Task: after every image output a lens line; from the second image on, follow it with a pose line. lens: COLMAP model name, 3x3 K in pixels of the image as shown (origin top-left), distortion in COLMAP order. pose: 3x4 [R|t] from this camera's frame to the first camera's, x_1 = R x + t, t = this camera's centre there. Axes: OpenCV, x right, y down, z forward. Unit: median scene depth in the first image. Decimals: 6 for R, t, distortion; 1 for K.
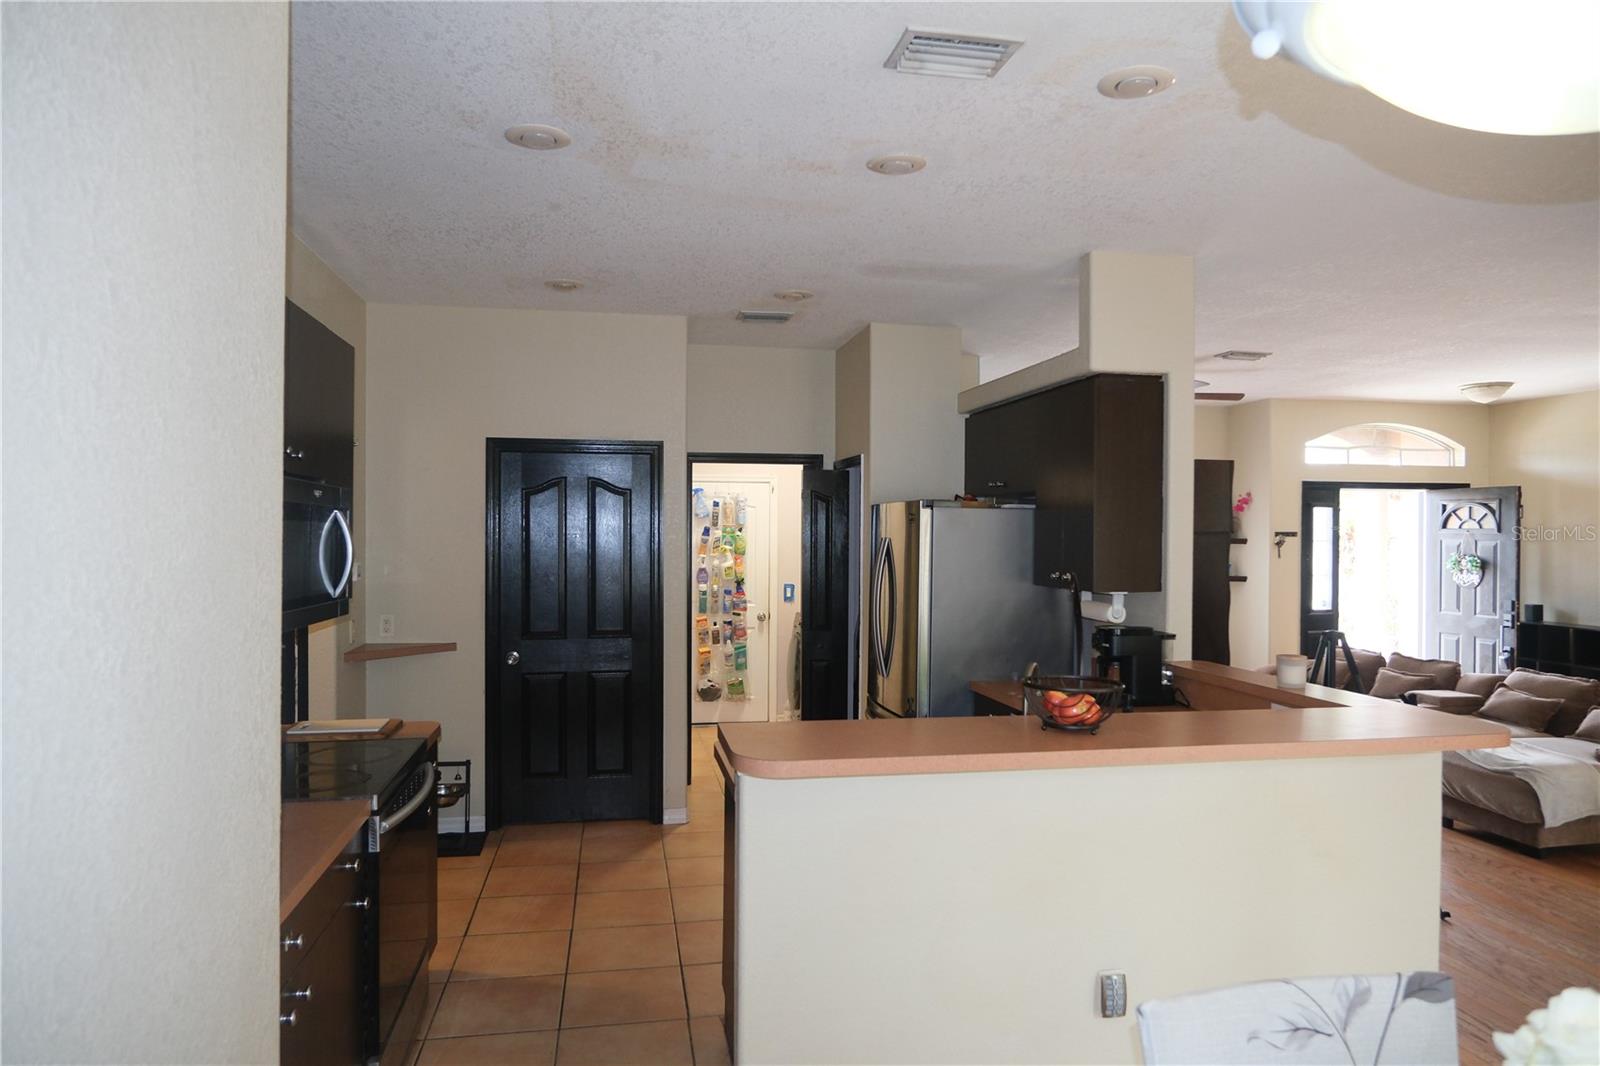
lens RADIAL K [[1000.0, 0, 807.1], [0, 1000.0, 535.4], [0, 0, 1]] dist [-0.018681, 0.008501]
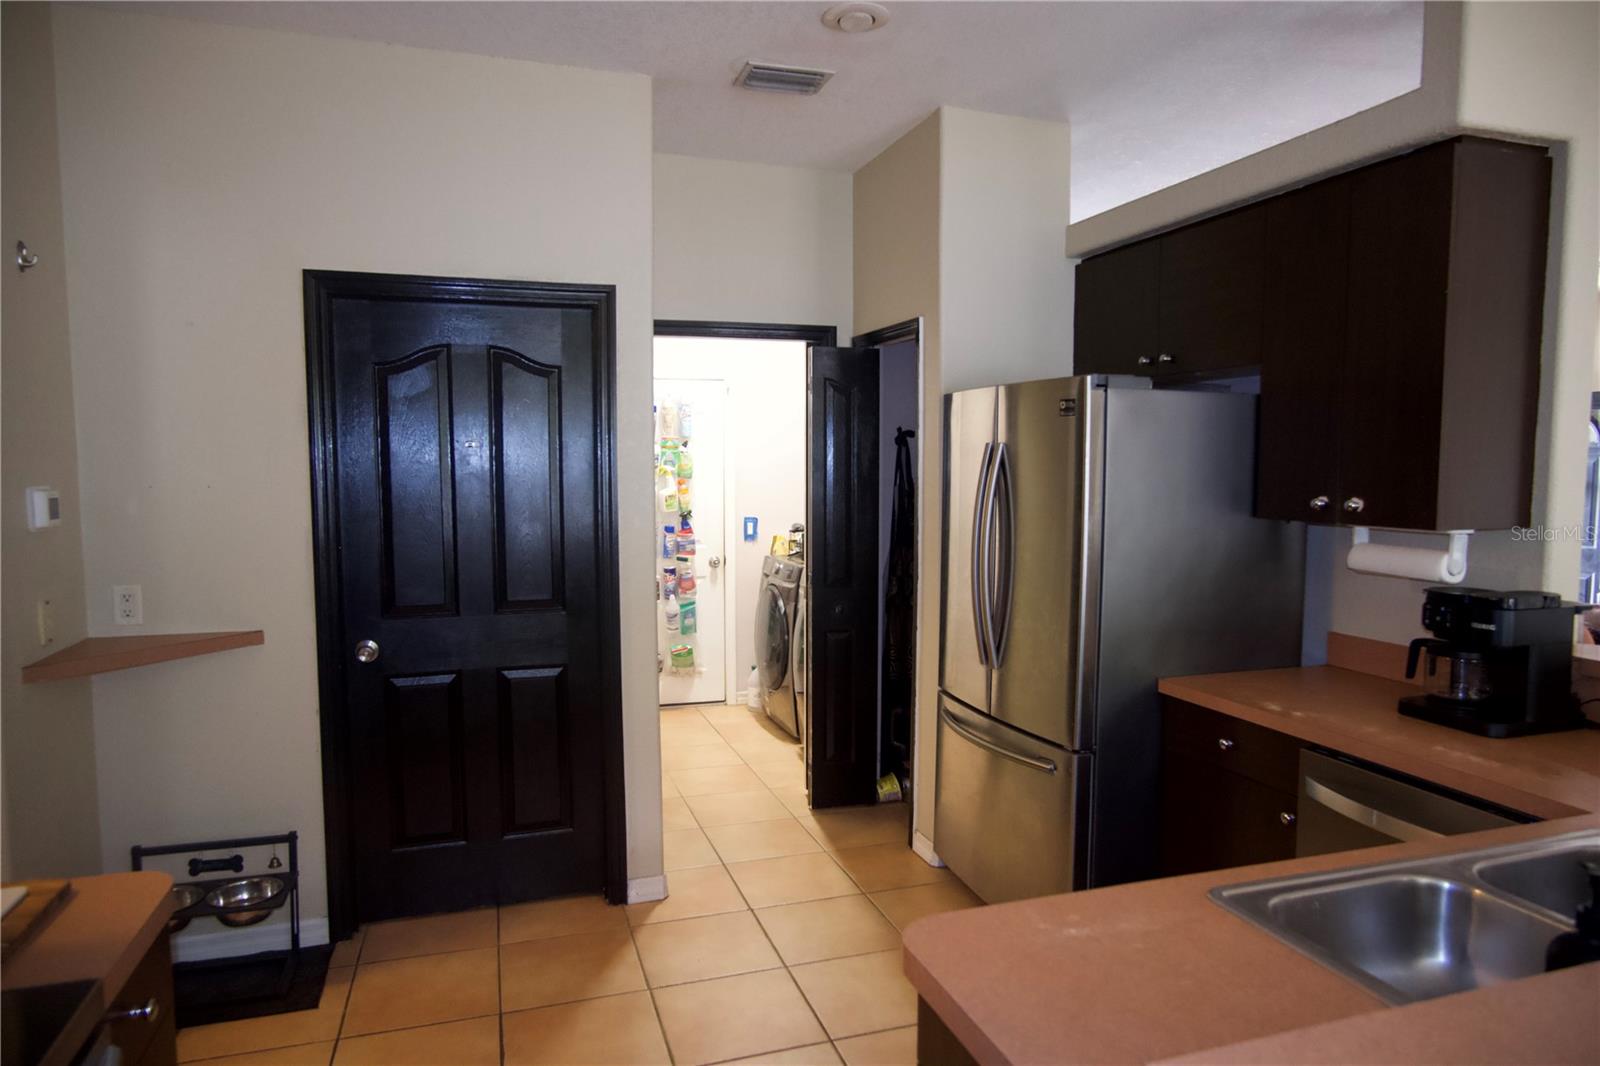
lens RADIAL K [[1070.9, 0, 840.0], [0, 1070.9, 537.2], [0, 0, 1]] dist [-0.071094, 0.114951]
pose [[0.990860, -0.015780, 0.133969, -0.088313], [0.006182, 0.997403, 0.071756, 0.010211], [-0.134753, -0.070272, 0.988384, 0.305534]]
